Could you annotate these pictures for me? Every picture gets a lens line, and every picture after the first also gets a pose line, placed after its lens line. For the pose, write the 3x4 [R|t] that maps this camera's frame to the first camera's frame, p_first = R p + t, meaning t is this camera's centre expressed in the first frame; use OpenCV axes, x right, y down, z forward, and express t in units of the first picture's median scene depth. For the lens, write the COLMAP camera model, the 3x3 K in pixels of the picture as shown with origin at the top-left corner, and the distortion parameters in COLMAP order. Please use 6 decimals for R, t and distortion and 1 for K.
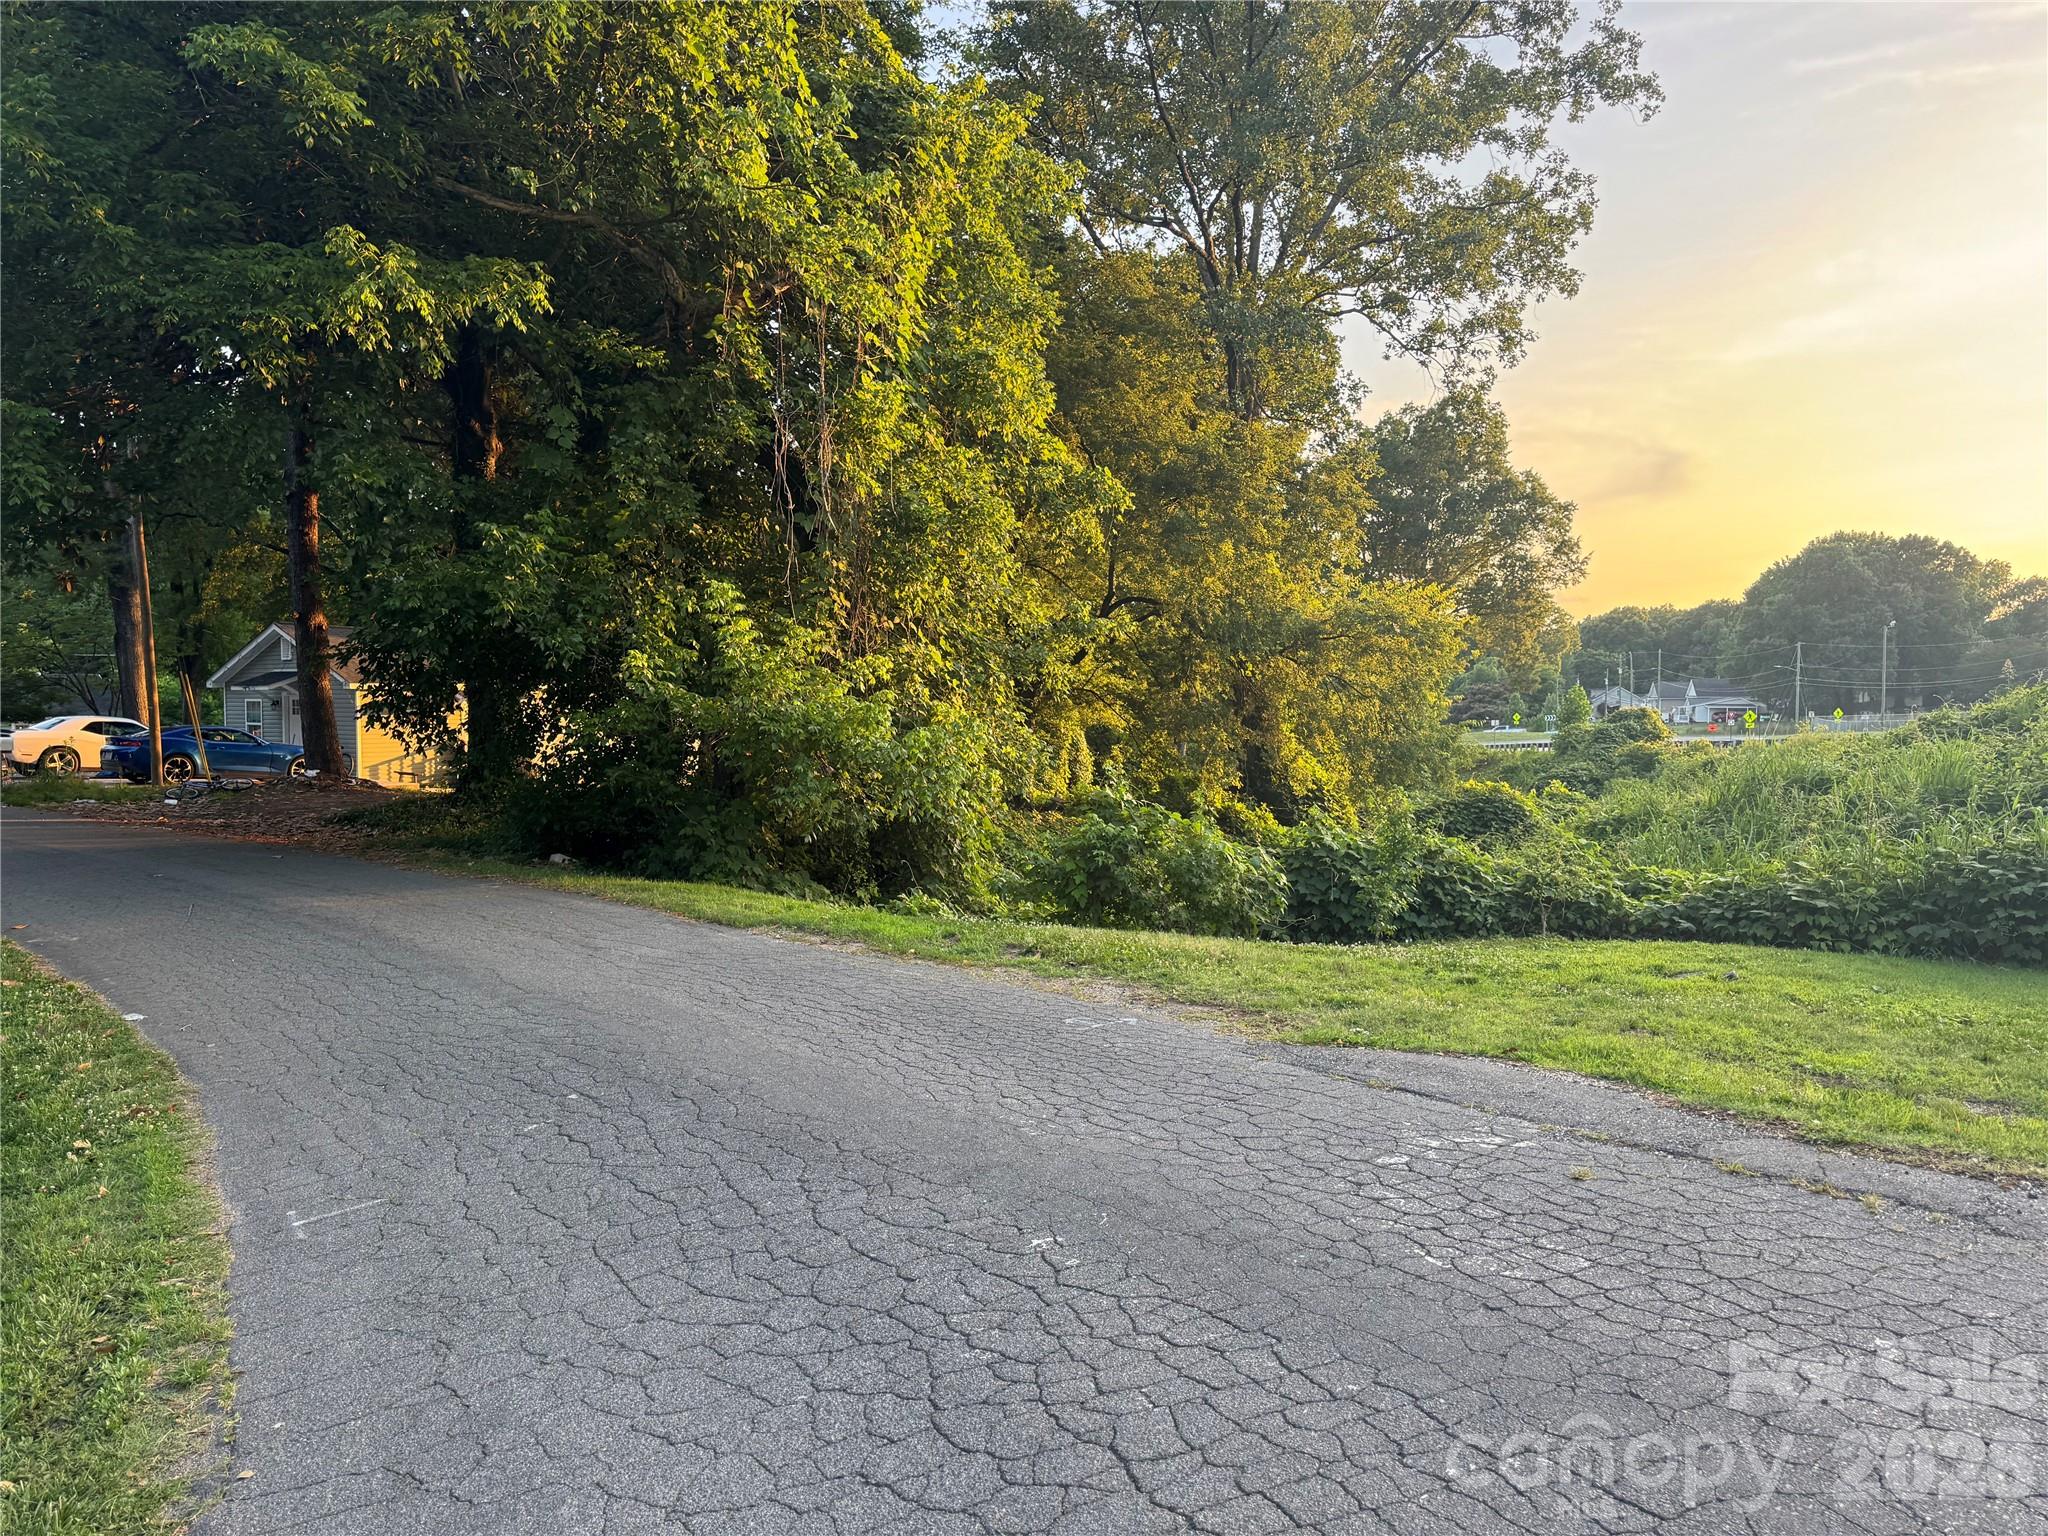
lens RADIAL K [[1426.8, 0, 1031.3], [0, 1426.8, 786.2], [0, 0, 1]] dist [0.084605, -0.126149]
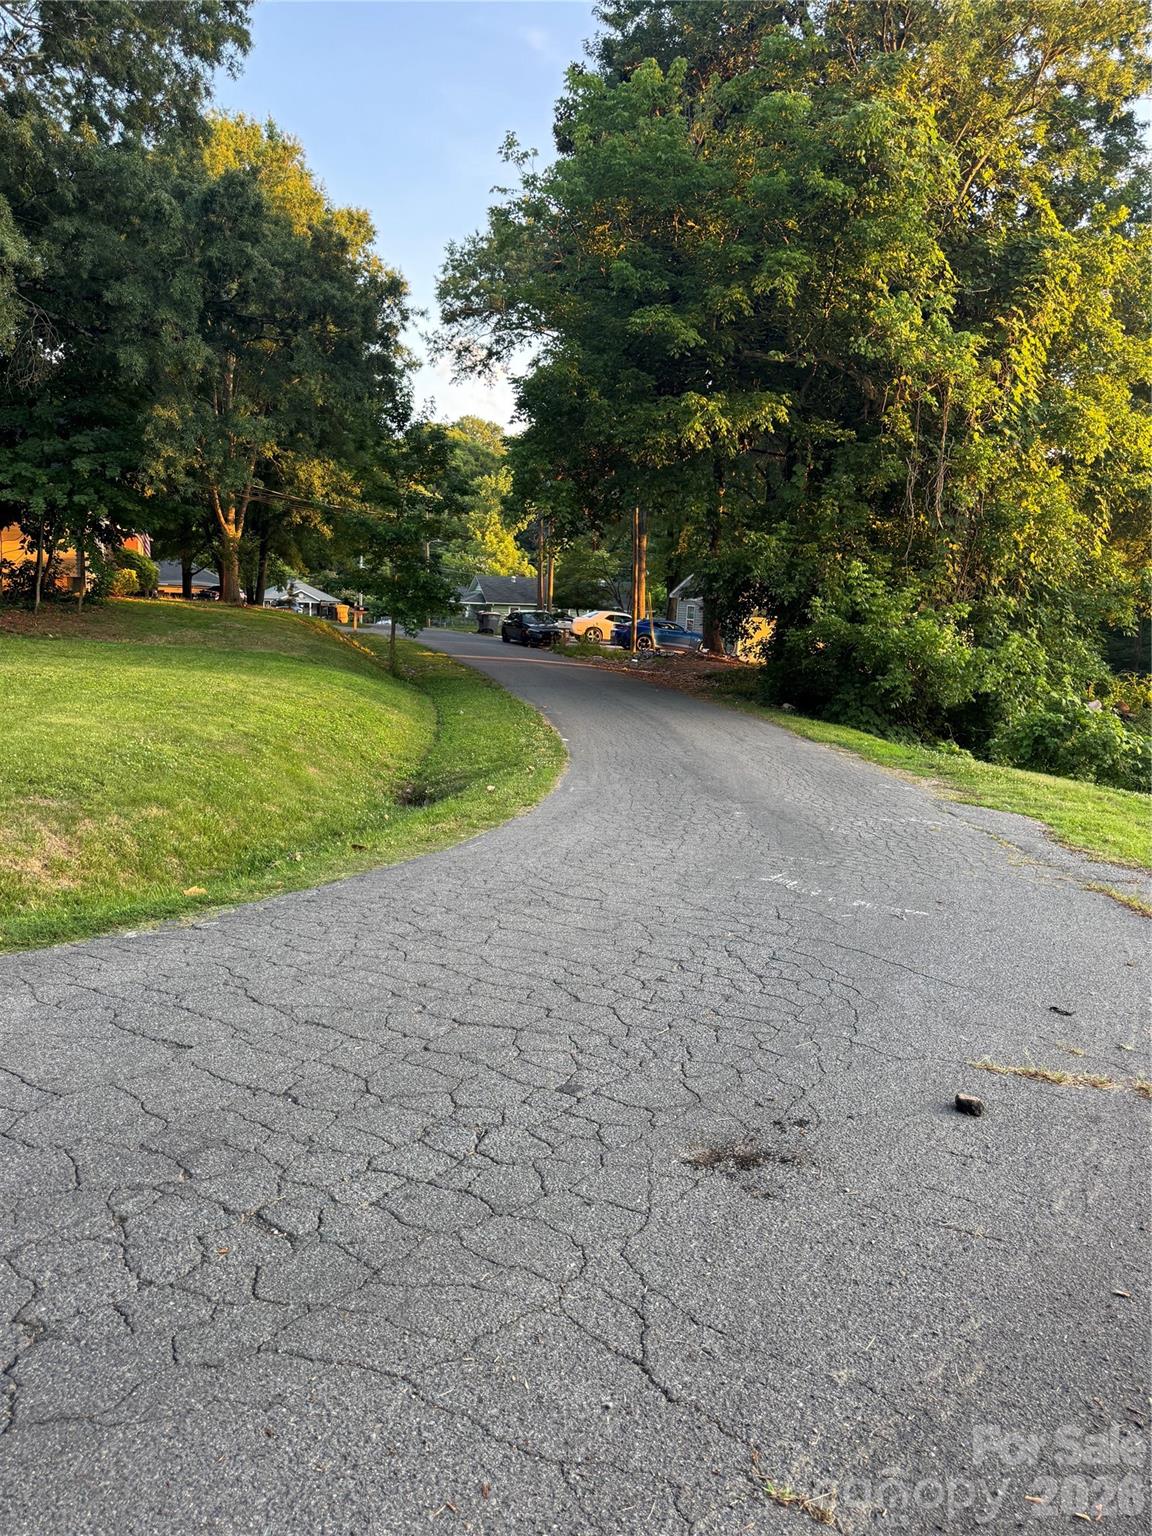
lens RADIAL K [[1064.7, 0, 576.0], [0, 1064.7, 768.0], [0, 0, 1]] dist [0.143230, -0.228794]
pose [[0.805096, 0.136509, -0.577222, 0.189069], [-0.085660, 0.989714, 0.114582, -0.004010], [0.586926, -0.042805, 0.808508, -0.201912]]
